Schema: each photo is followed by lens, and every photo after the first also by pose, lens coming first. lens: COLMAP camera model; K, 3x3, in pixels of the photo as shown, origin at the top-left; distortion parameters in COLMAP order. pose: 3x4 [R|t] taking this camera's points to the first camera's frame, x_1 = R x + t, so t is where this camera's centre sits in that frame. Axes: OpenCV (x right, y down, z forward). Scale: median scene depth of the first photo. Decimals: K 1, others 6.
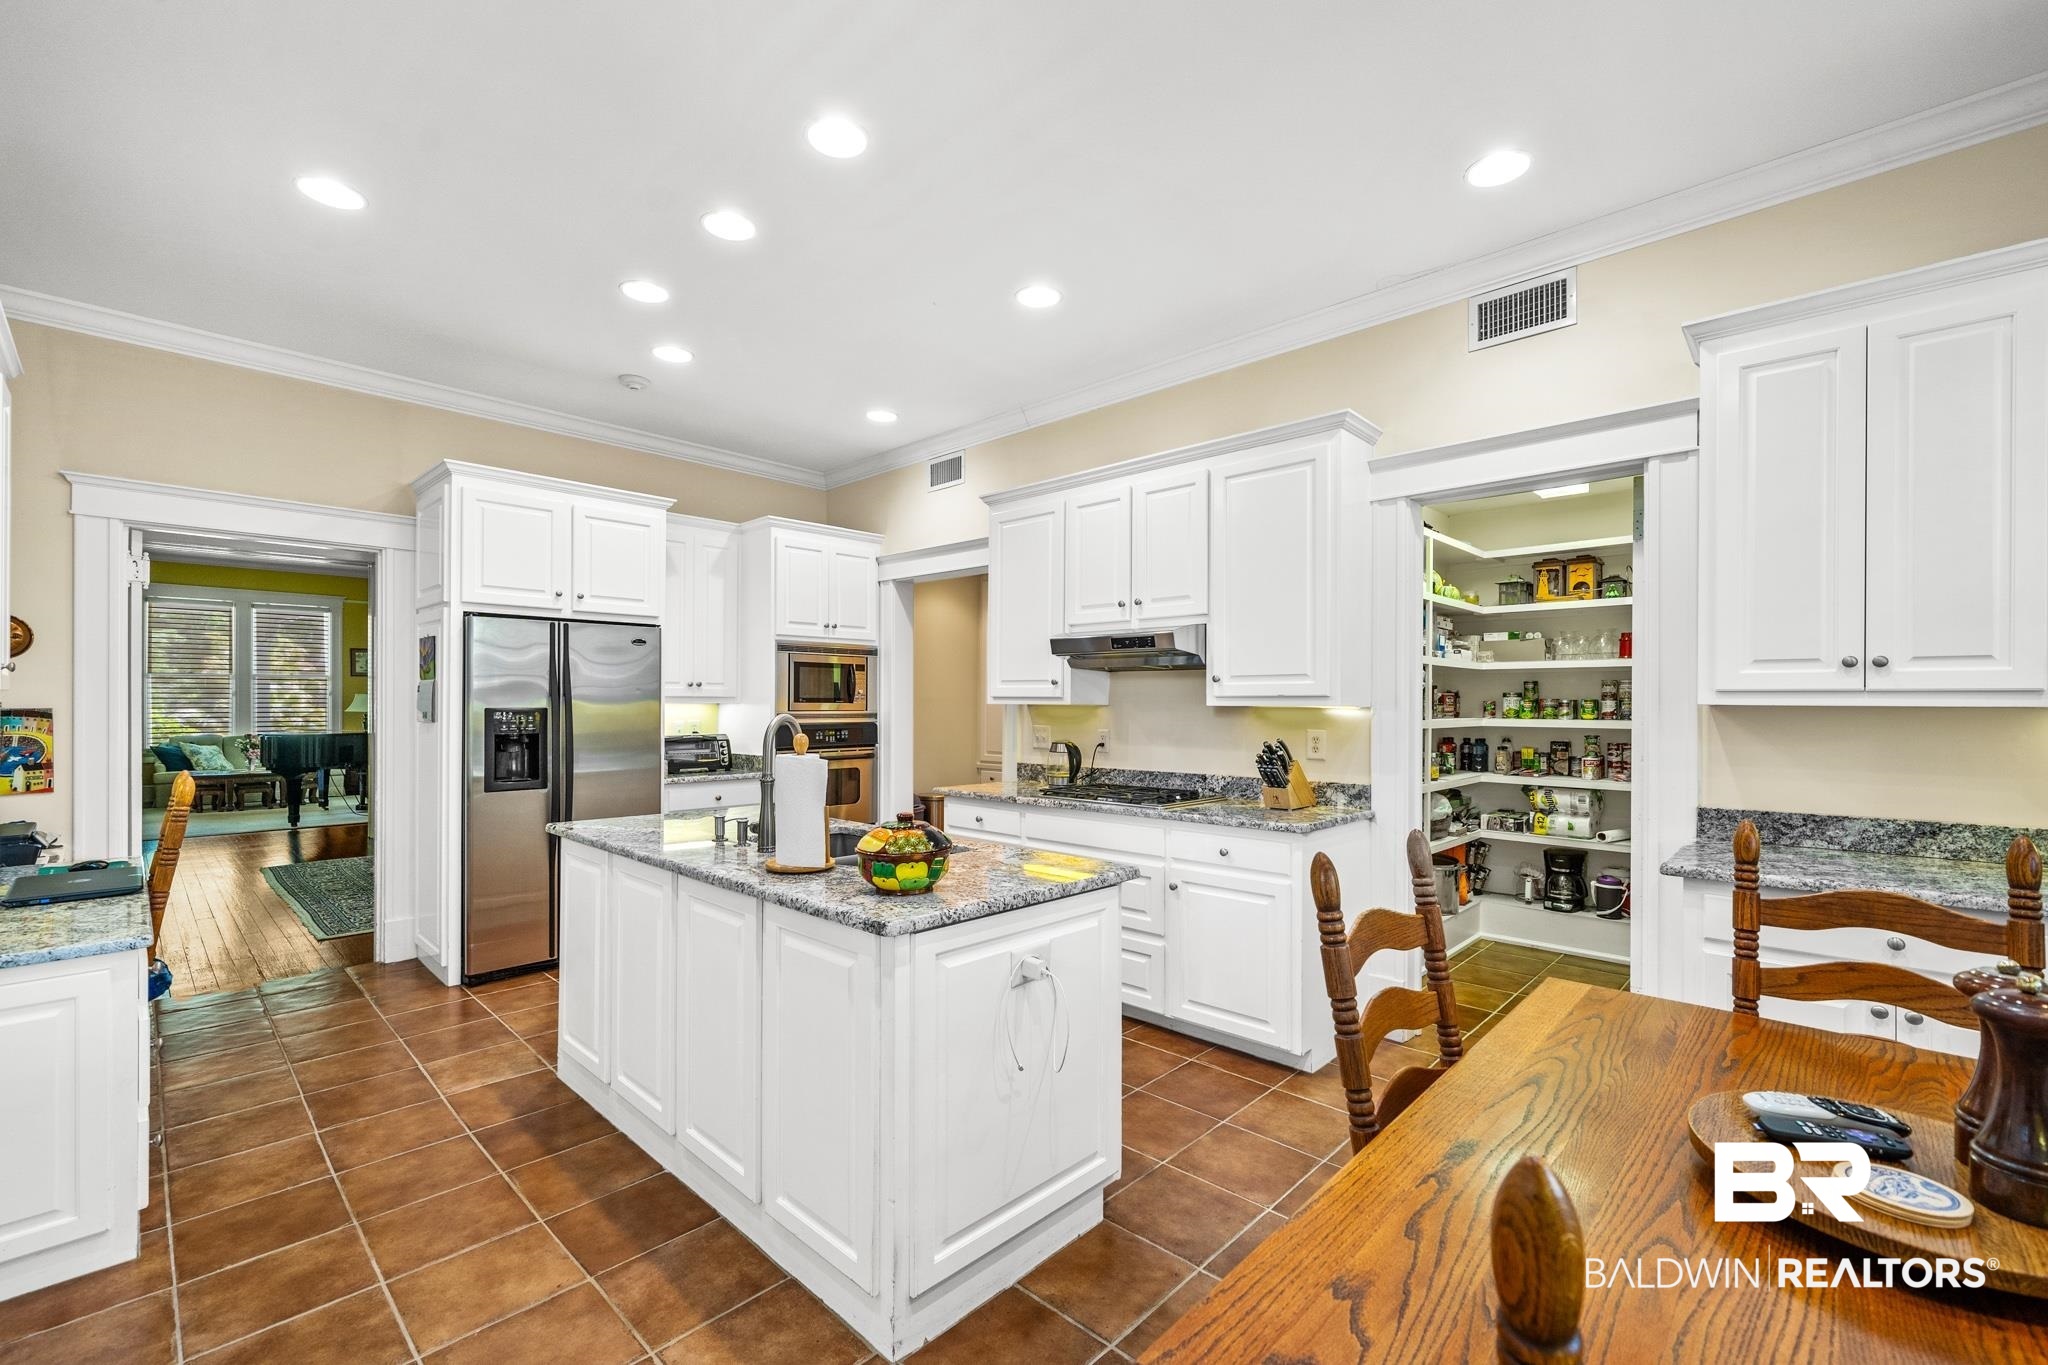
lens RADIAL K [[837.6, 0, 1020.8], [0, 837.6, 686.6], [0, 0, 1]] dist [0.001414, -0.000391]
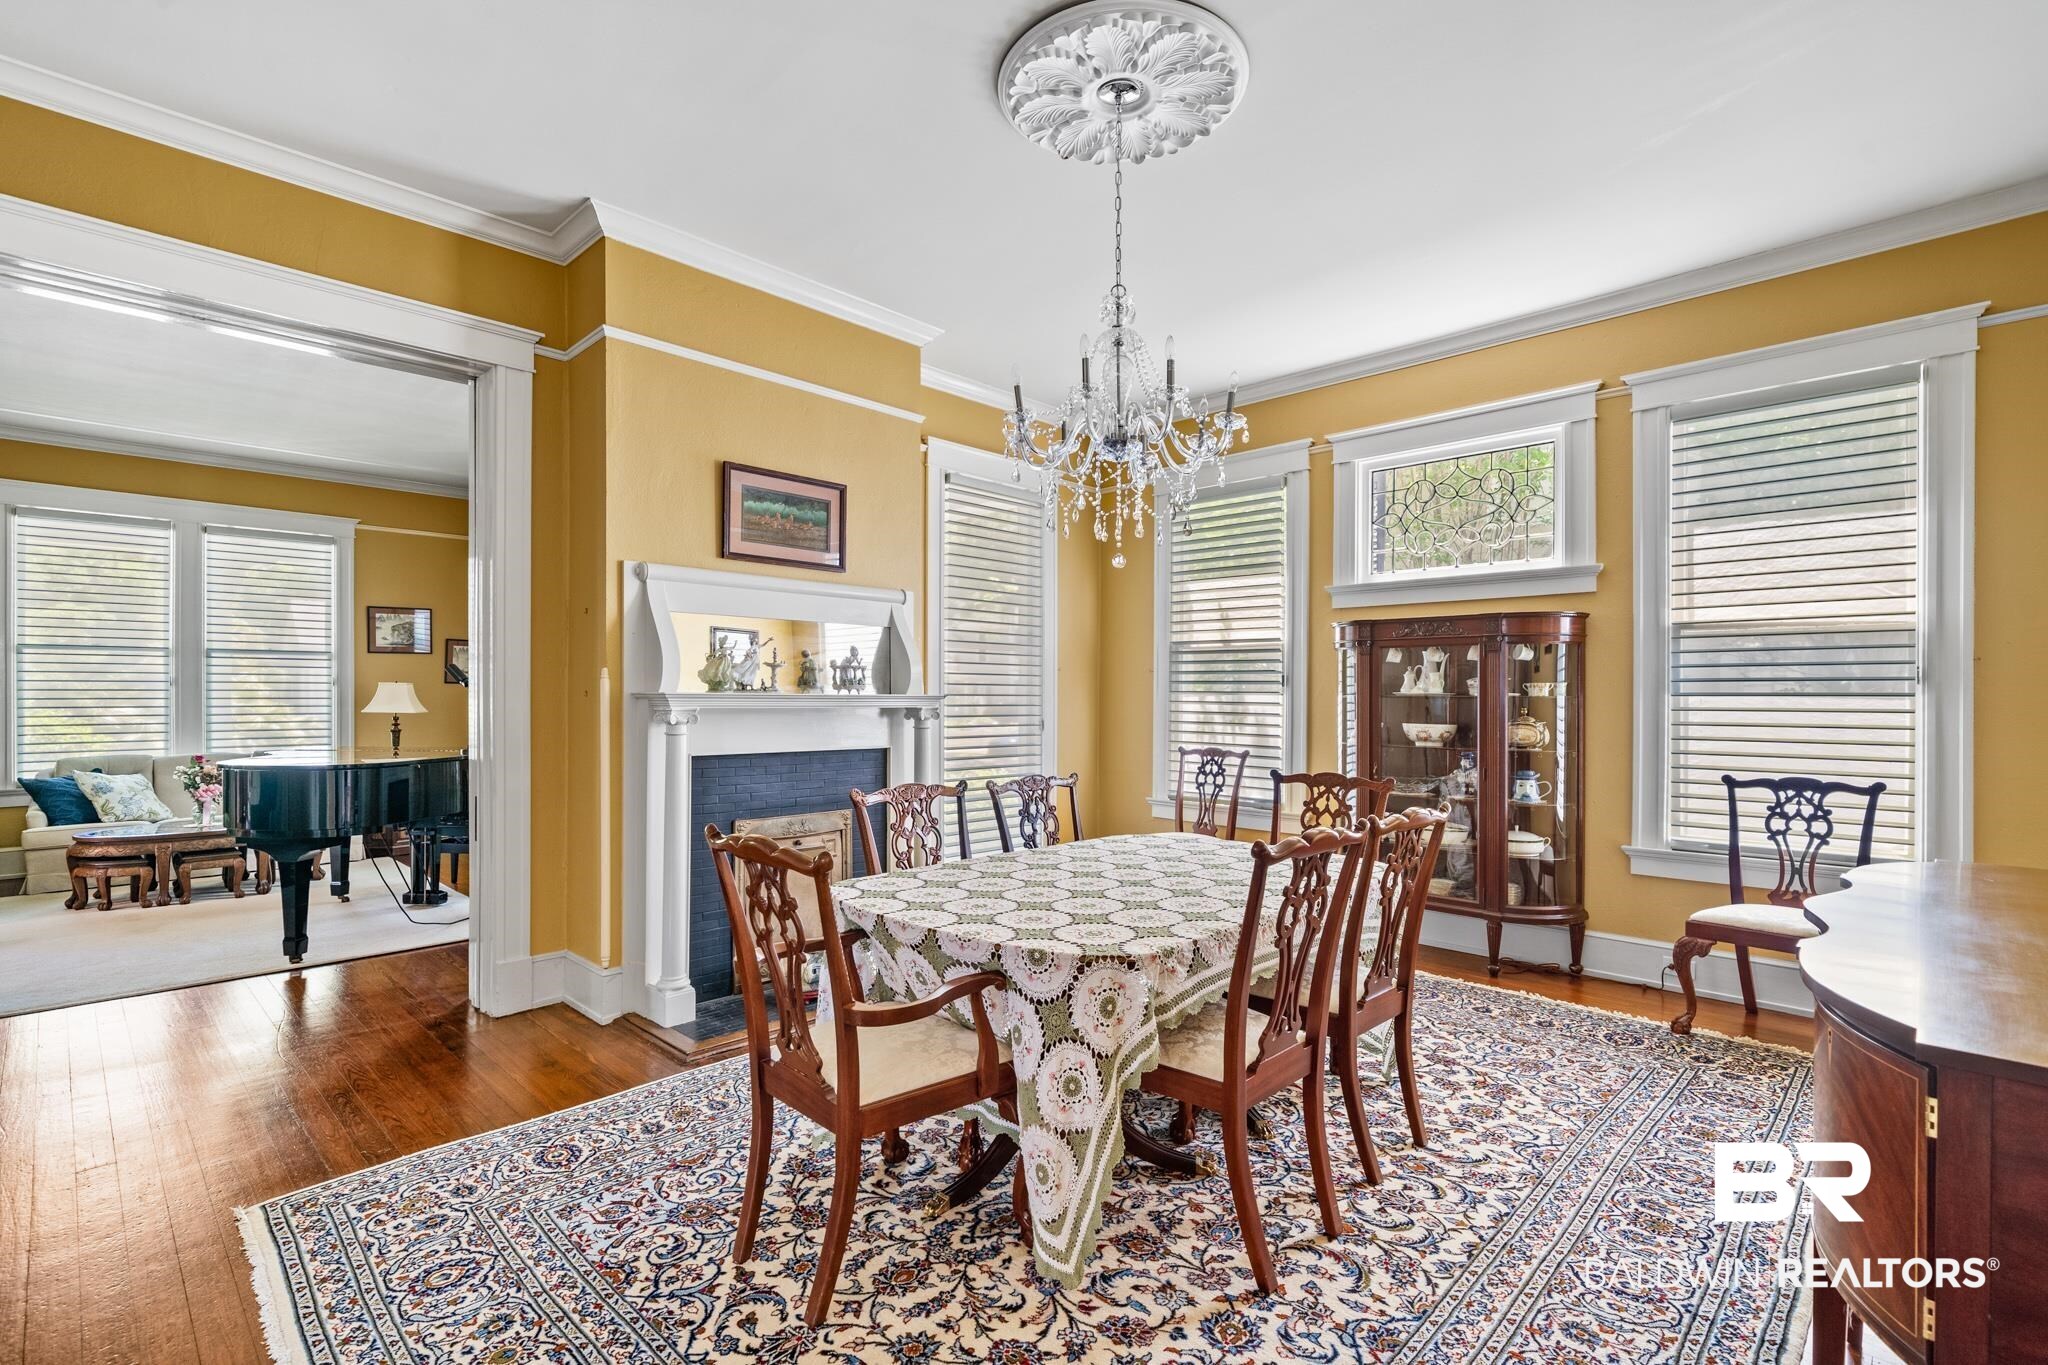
lens RADIAL K [[951.1, 0, 1013.8], [0, 951.1, 683.2], [0, 0, 1]] dist [0.003774, 0.000354]
pose [[0.999659, 0.002308, -0.026024, -0.377764], [-0.002340, 0.999997, -0.001200, 0.009159], [0.026021, 0.001261, 0.999661, 0.396703]]
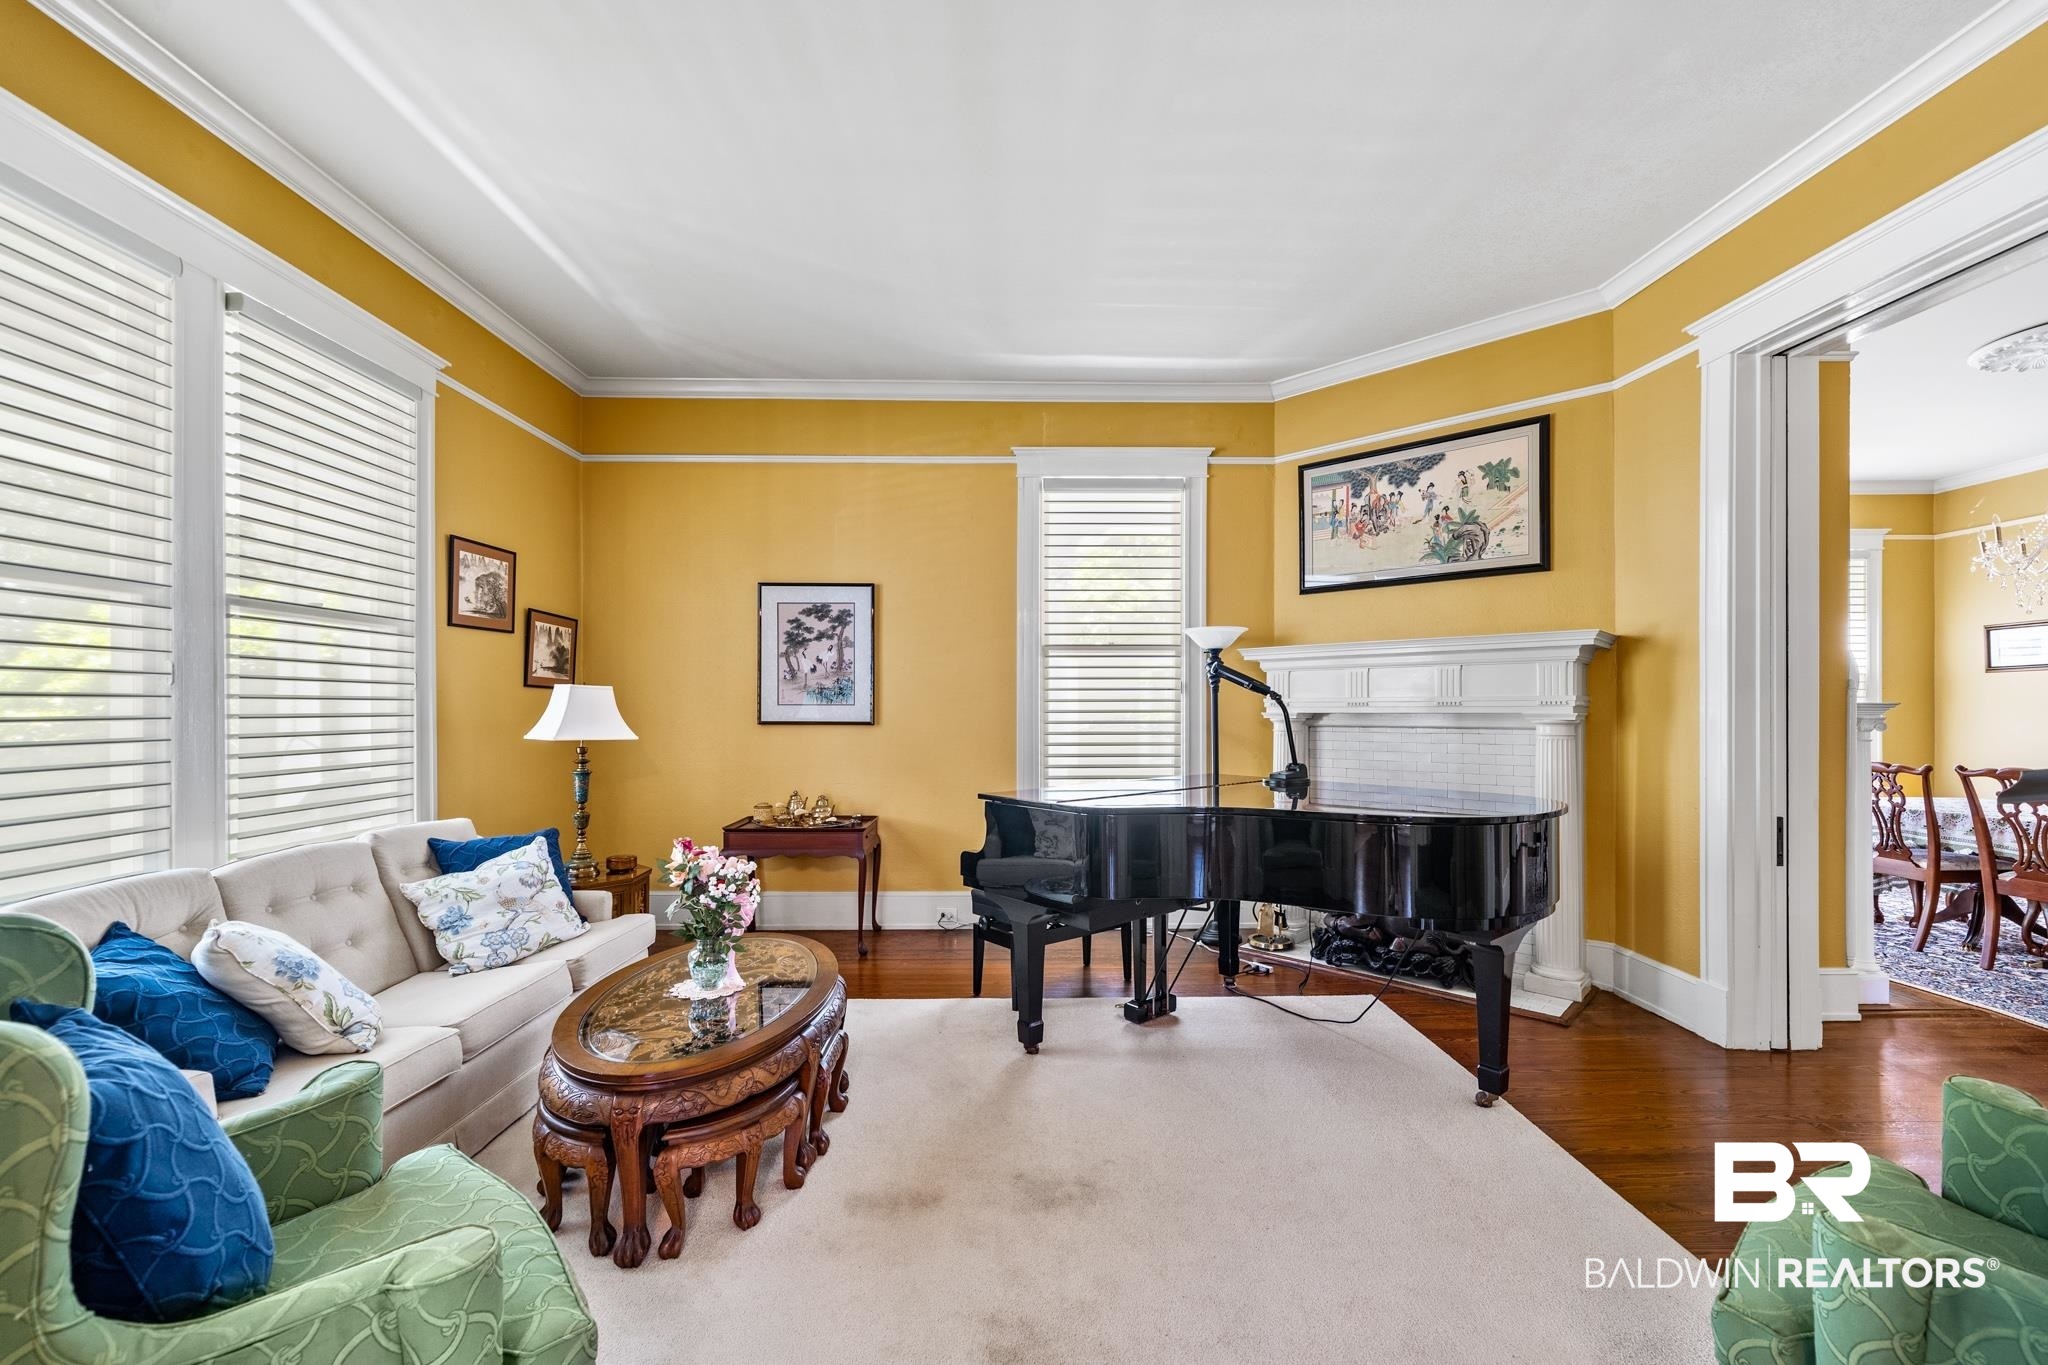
lens RADIAL K [[837.6, 0, 1061.0], [0, 837.6, 707.8], [0, 0, 1]] dist [0.001414, -0.000391]
pose [[0.710080, 0.001797, 0.704119, -0.968747], [-0.010501, 0.999913, 0.008038, 0.013630], [-0.704043, -0.013101, 0.710037, 0.714640]]
